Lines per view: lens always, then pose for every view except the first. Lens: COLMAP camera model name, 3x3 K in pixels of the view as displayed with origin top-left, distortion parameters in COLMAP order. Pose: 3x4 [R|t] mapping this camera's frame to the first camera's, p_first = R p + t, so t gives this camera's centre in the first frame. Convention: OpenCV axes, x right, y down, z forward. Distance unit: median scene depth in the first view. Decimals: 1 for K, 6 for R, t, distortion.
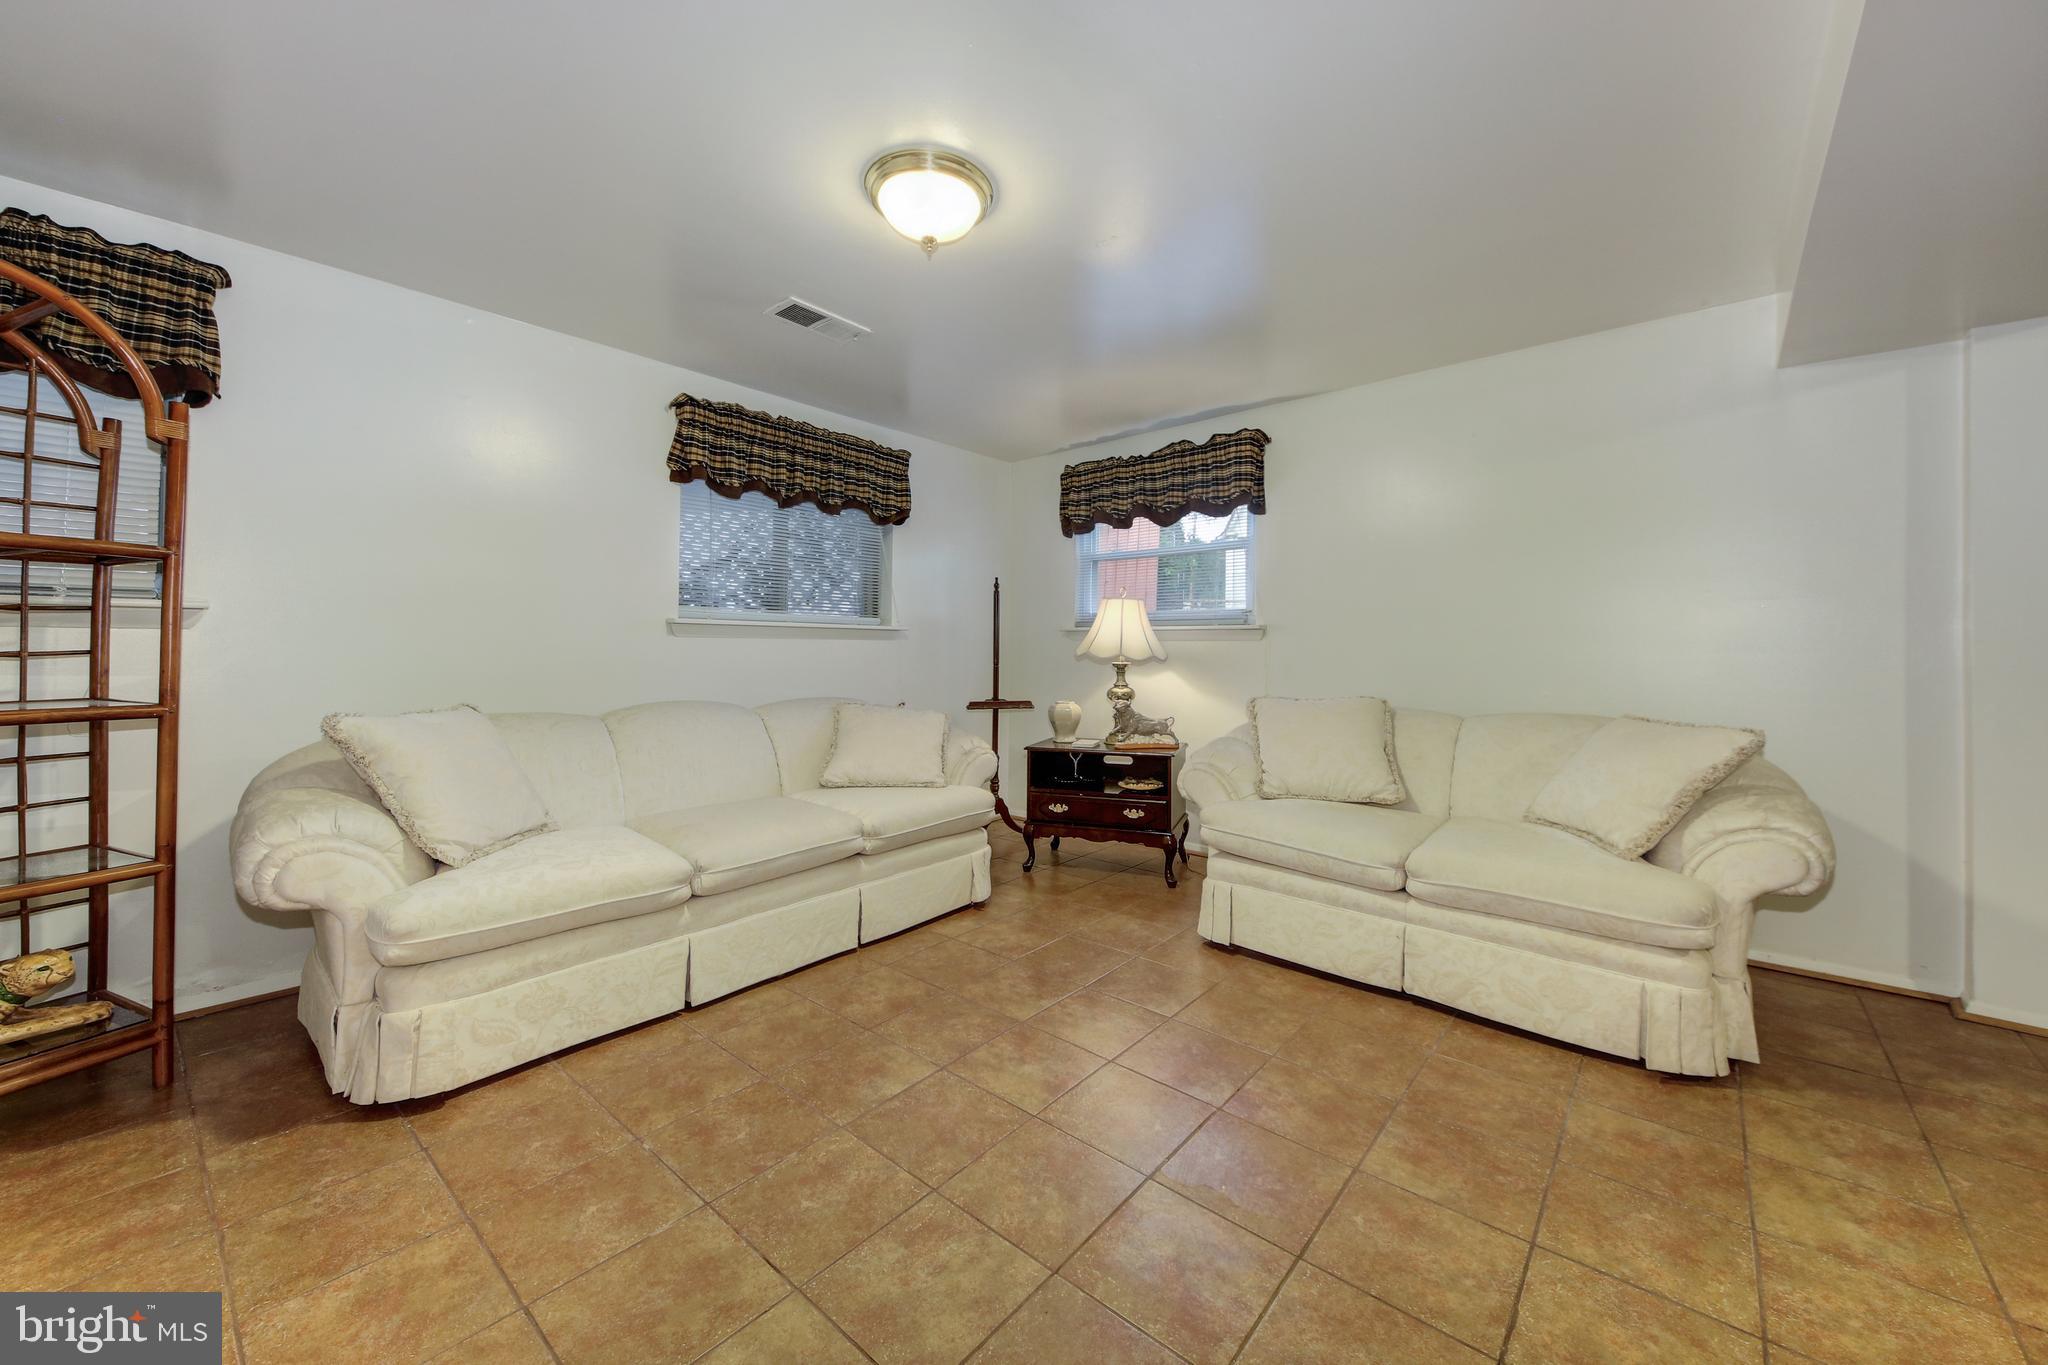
lens RADIAL K [[758.2, 0, 1025.1], [0, 758.2, 658.5], [0, 0, 1]] dist [0.036612, -0.014904]
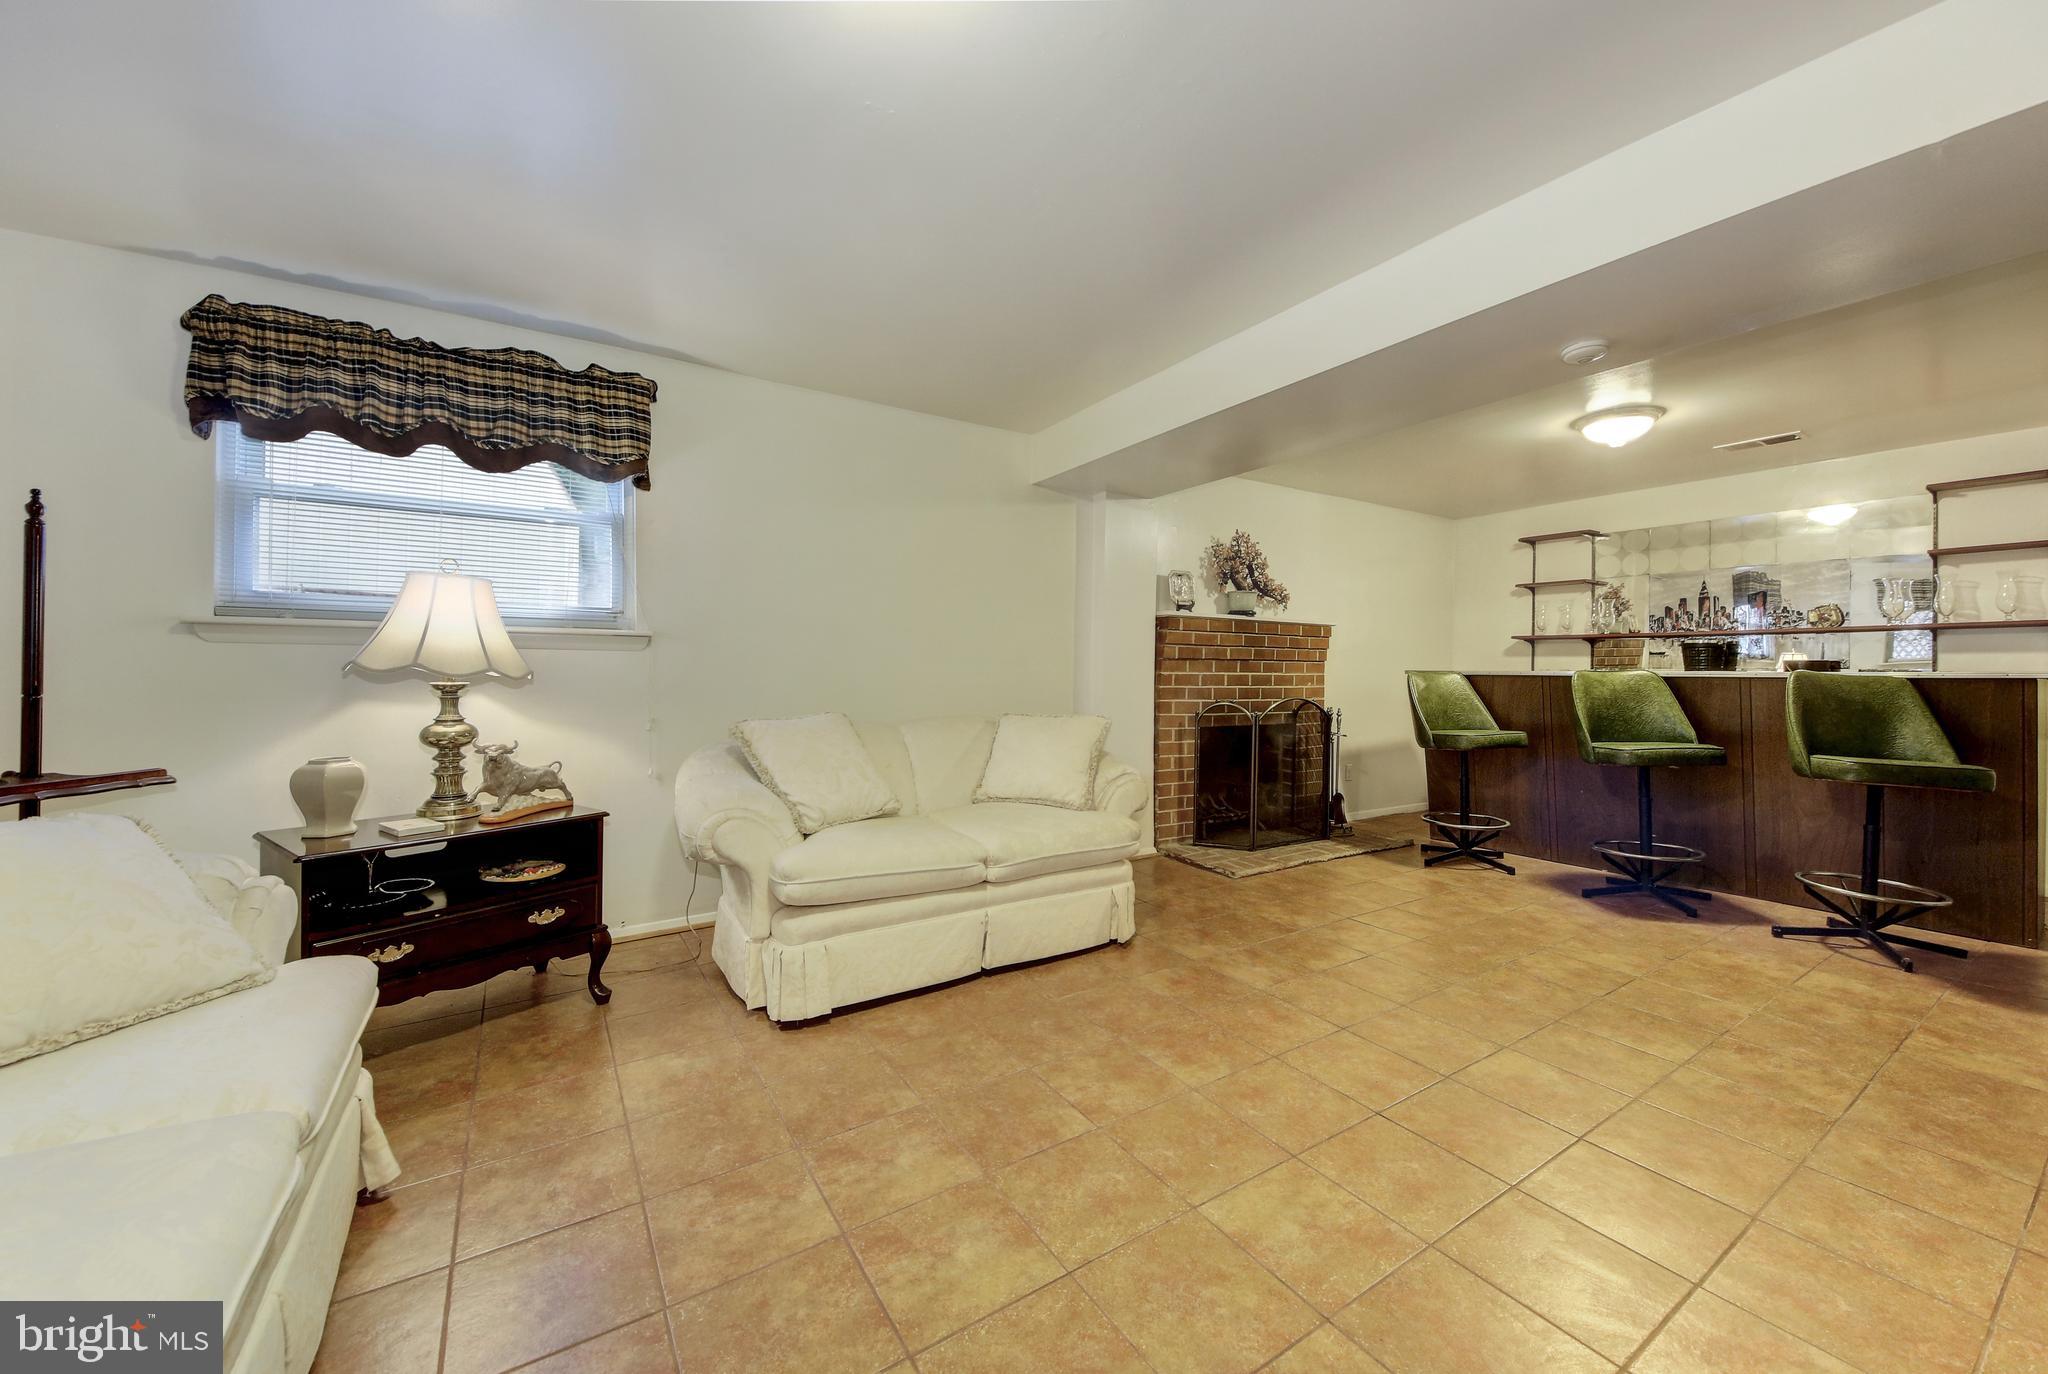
lens RADIAL K [[768.3, 0, 1024.0], [0, 768.3, 687.0], [0, 0, 1]] dist [0.073438, -0.045014]
pose [[0.274308, -0.028222, 0.961228, -0.367519], [0.002613, 0.999587, 0.028603, -0.008841], [-0.961638, -0.005335, 0.274269, 0.406199]]
